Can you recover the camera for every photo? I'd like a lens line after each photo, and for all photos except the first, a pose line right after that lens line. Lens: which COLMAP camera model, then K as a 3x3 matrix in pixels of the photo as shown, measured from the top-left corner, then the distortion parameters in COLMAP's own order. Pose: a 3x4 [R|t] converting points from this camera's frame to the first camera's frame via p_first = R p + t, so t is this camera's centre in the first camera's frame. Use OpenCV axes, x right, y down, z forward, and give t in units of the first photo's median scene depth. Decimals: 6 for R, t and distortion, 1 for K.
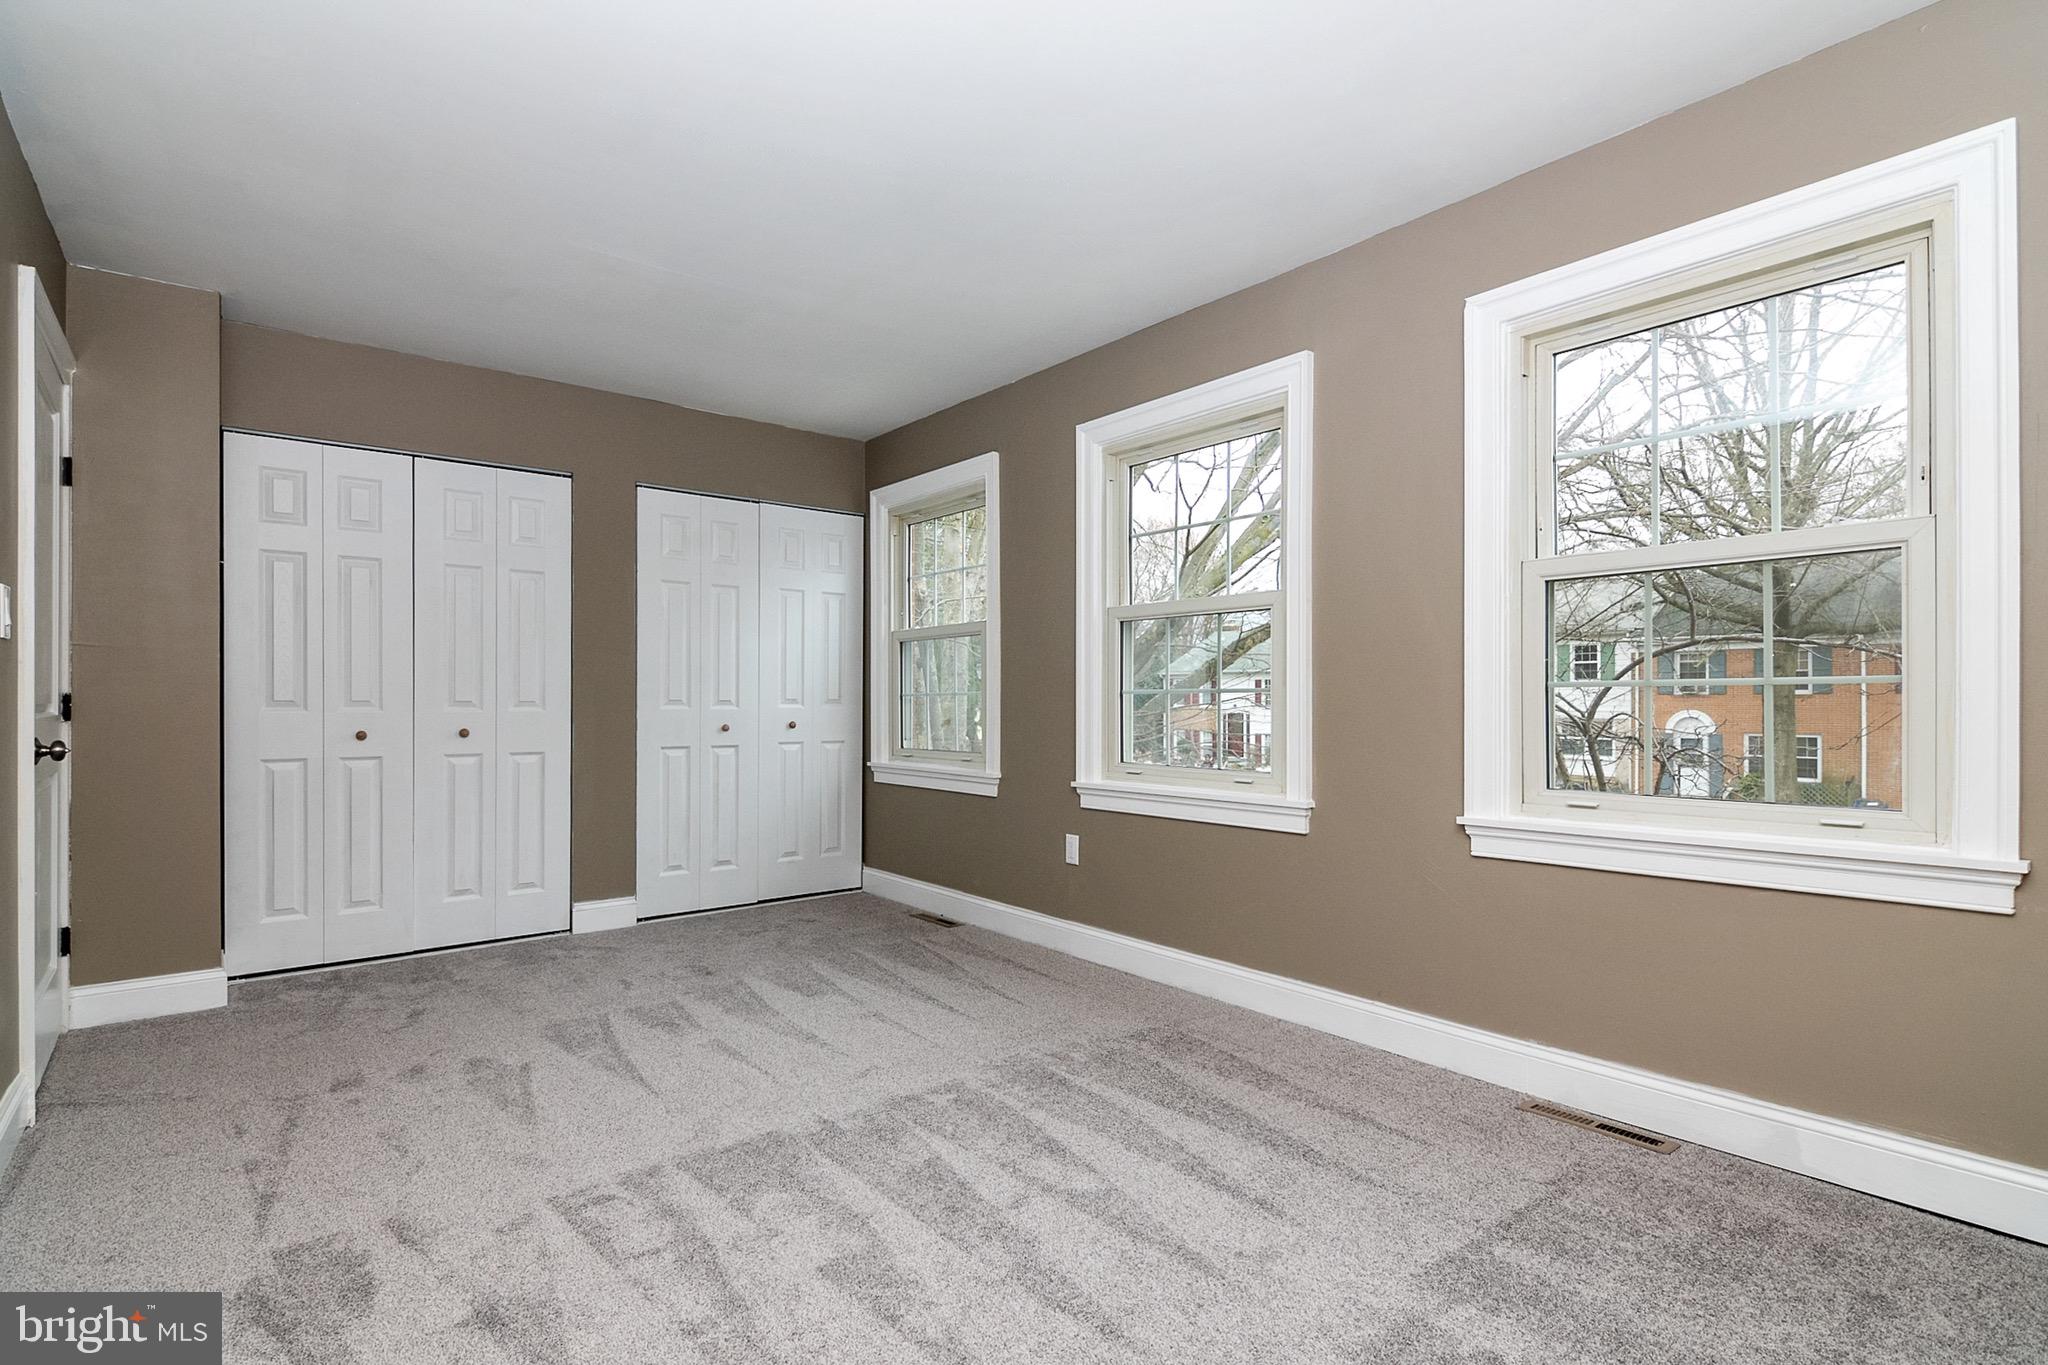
lens RADIAL K [[976.8, 0, 1032.8], [0, 976.8, 687.9], [0, 0, 1]] dist [0.002958, 0.000256]
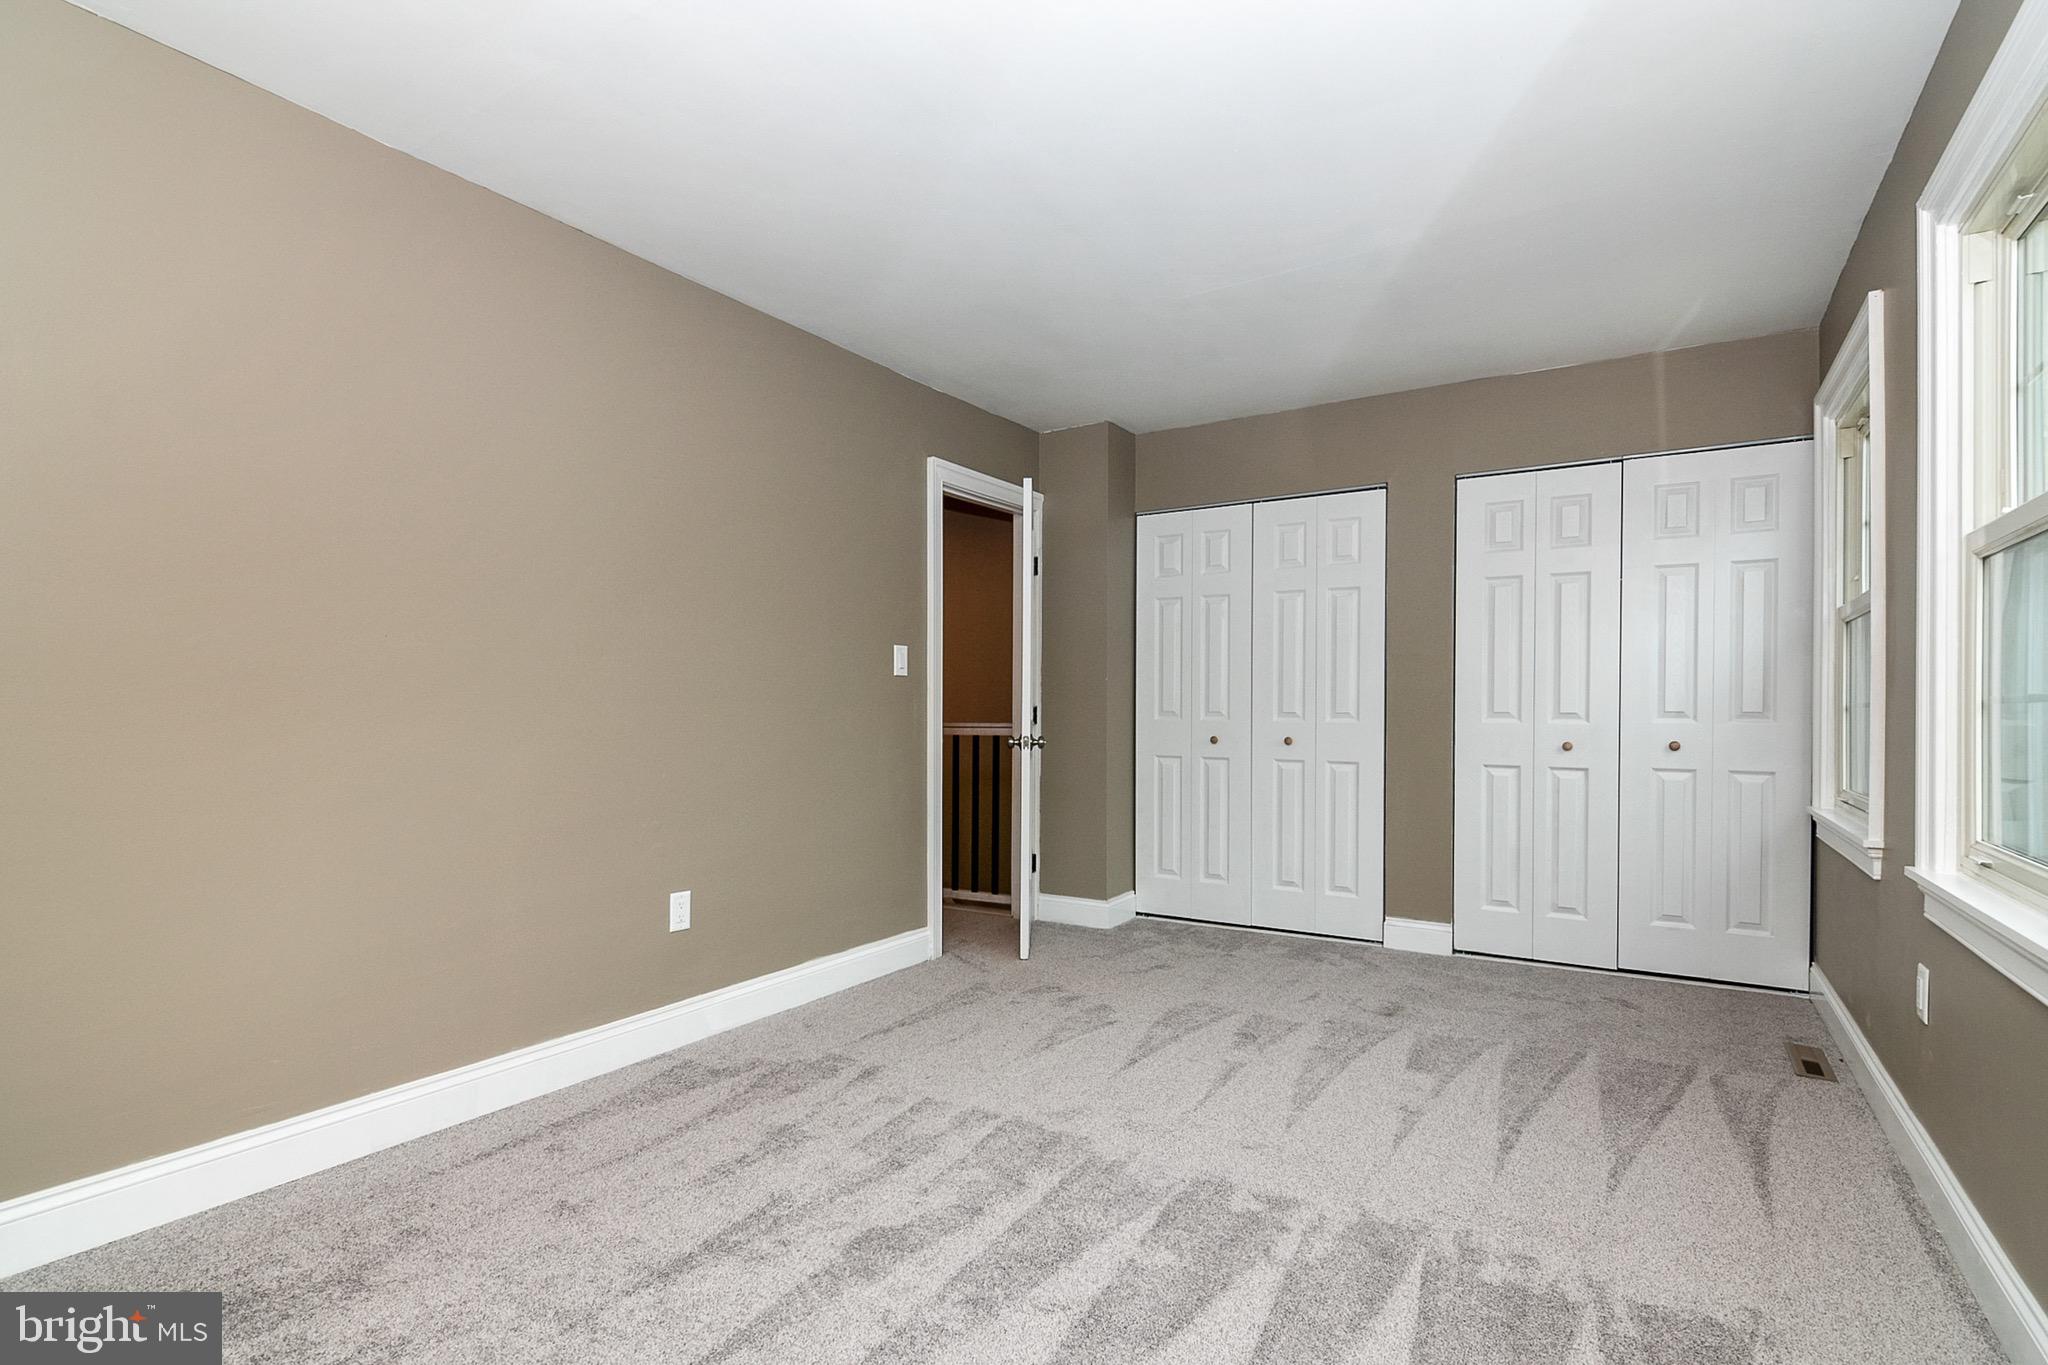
lens RADIAL K [[990.9, 0, 1016.5], [0, 990.9, 700.7], [0, 0, 1]] dist [0.015975, -0.011146]
pose [[0.321722, -0.005936, -0.946815, 0.446709], [0.008196, 0.999960, -0.003484, 0.002025], [0.946799, -0.006639, 0.321758, 0.392780]]
